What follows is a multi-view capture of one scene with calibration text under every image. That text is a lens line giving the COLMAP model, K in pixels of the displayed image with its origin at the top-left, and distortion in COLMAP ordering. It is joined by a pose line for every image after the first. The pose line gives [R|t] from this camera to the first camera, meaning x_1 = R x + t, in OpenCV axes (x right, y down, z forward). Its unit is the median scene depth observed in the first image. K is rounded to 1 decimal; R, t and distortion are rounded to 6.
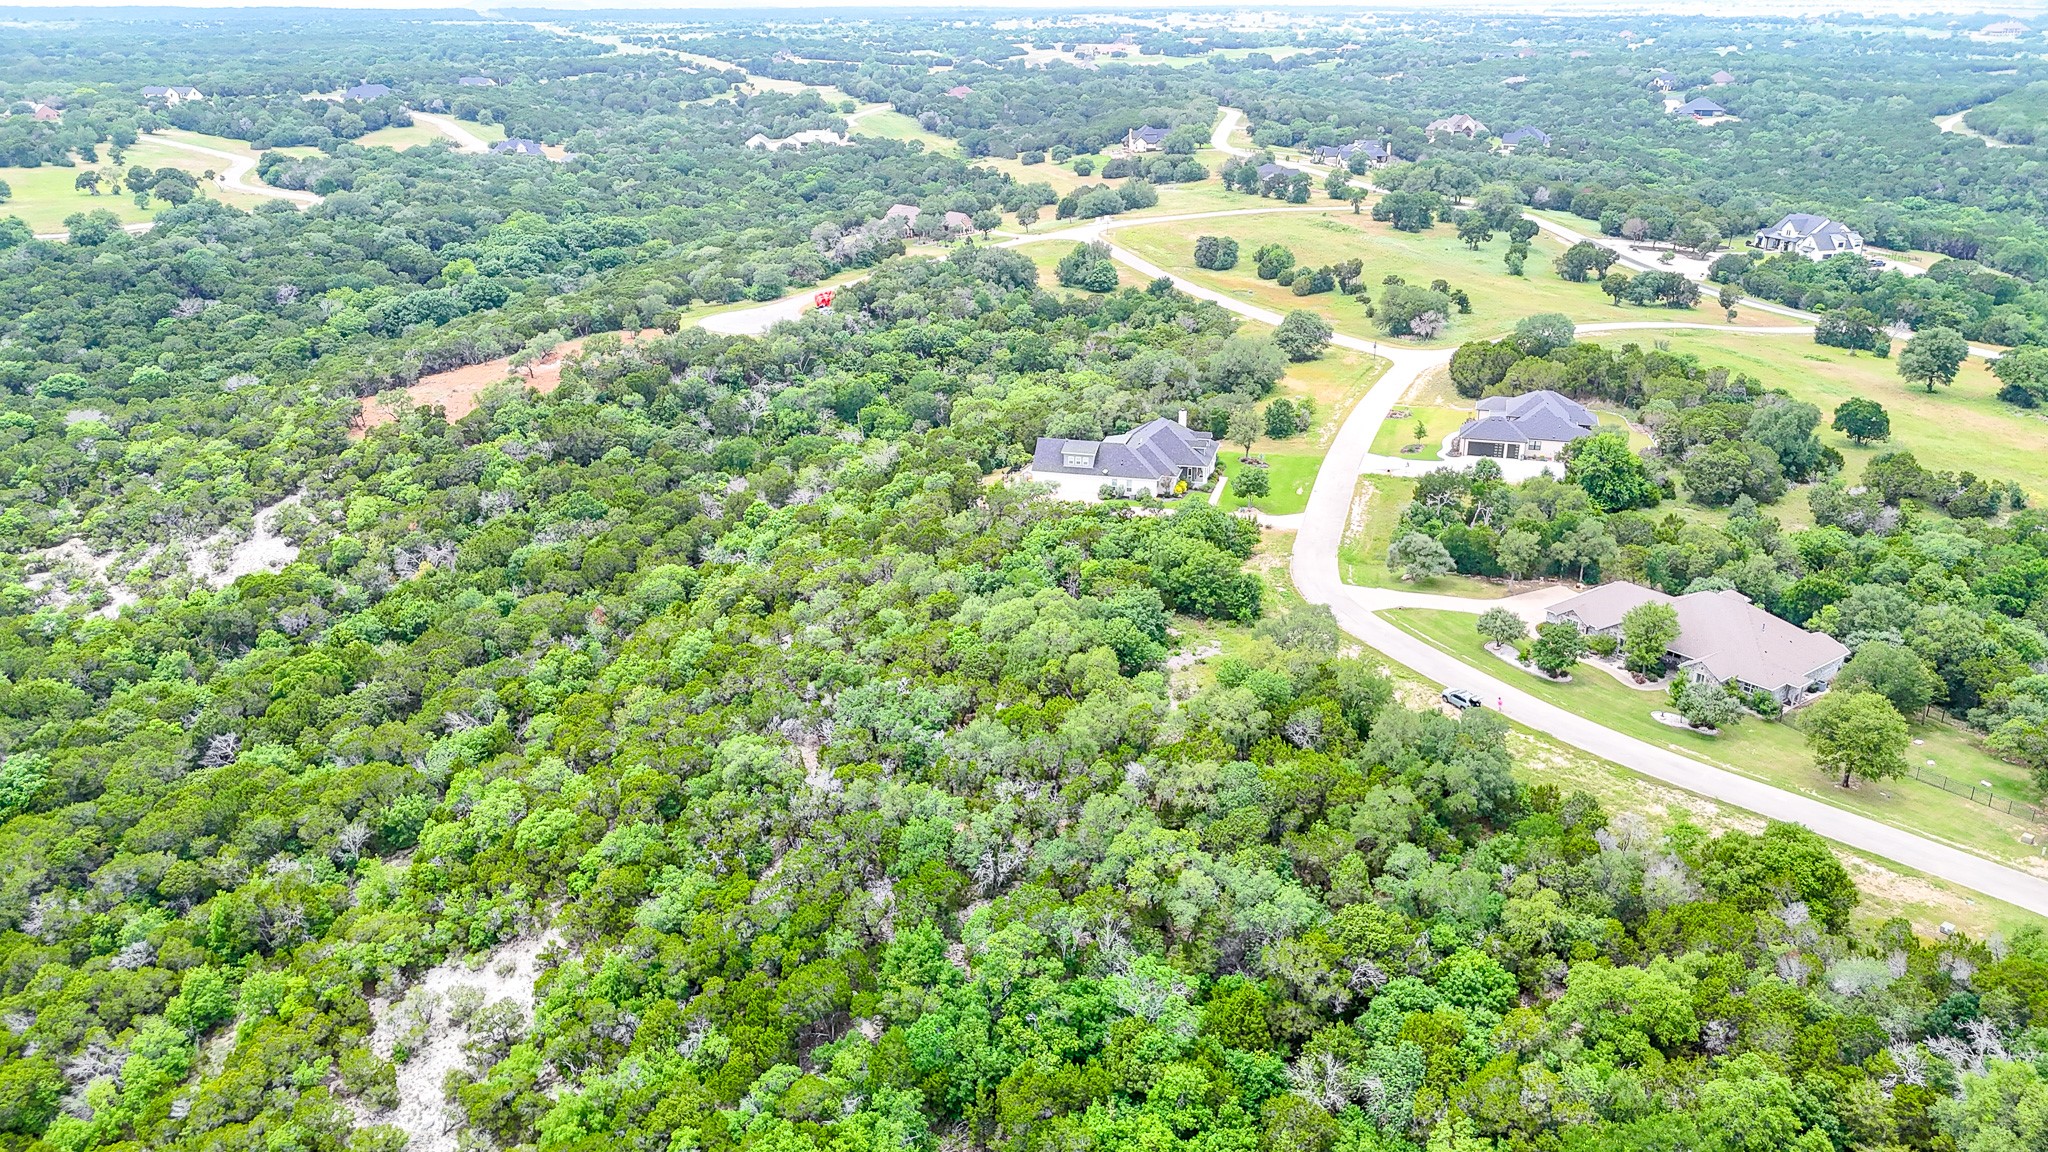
lens RADIAL K [[1509.4, 0, 1021.3], [0, 1509.4, 557.9], [0, 0, 1]] dist [0.067671, -0.064525]
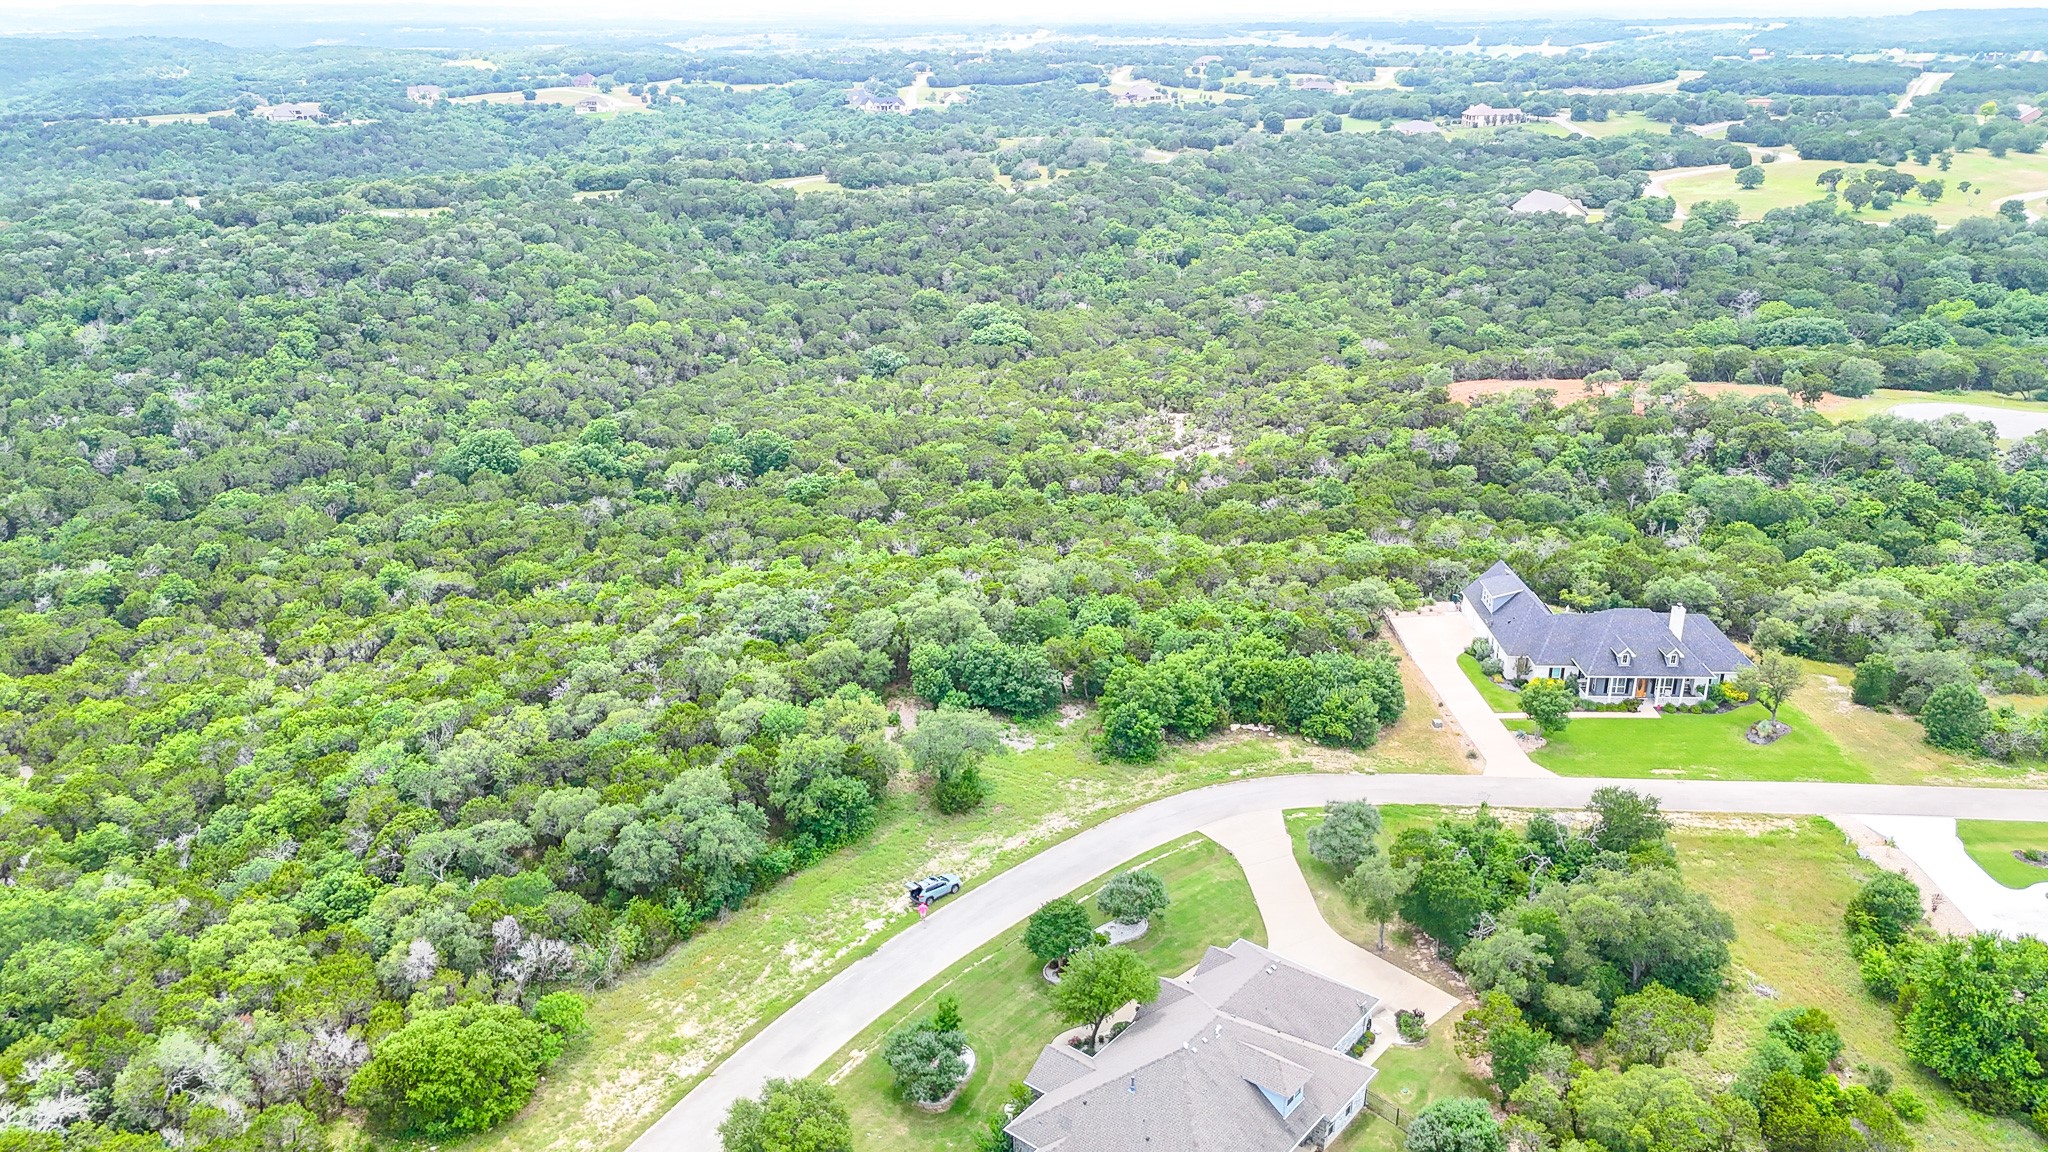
lens RADIAL K [[1498.2, 0, 1020.8], [0, 1498.2, 573.7], [0, 0, 1]] dist [0.063124, -0.056862]
pose [[0.237437, 0.345736, -0.907794, 0.395994], [-0.334824, 0.906379, 0.257623, -0.114073], [0.911875, 0.242782, 0.330969, 0.303097]]
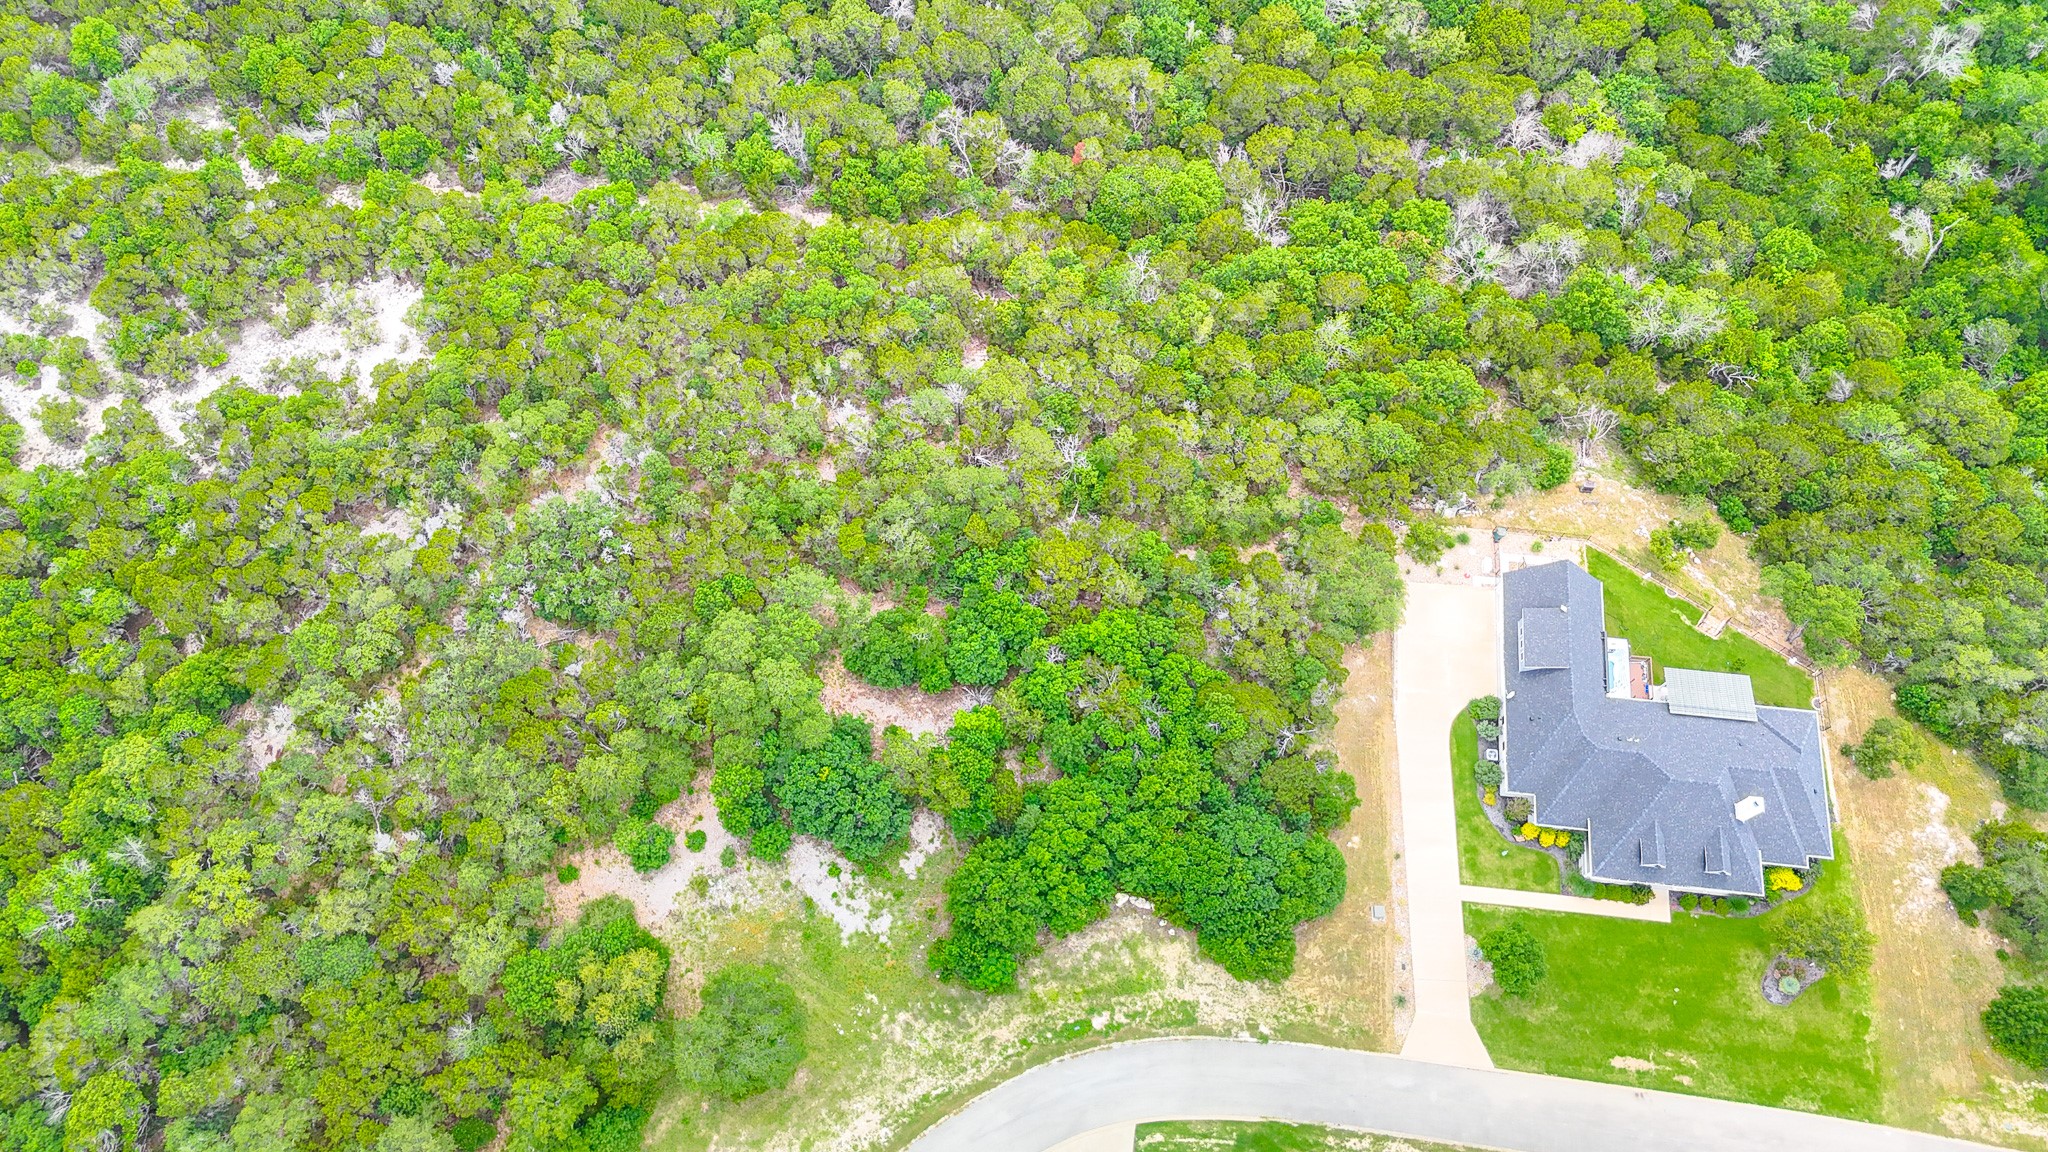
lens RADIAL K [[1520.5, 0, 1019.9], [0, 1520.5, 569.7], [0, 0, 1]] dist [0.071727, -0.070896]
pose [[0.157777, 0.909623, -0.384307, 0.117609], [-0.345856, 0.415434, 0.841308, -0.286270], [0.924927, 0.000175, 0.380144, 0.354950]]
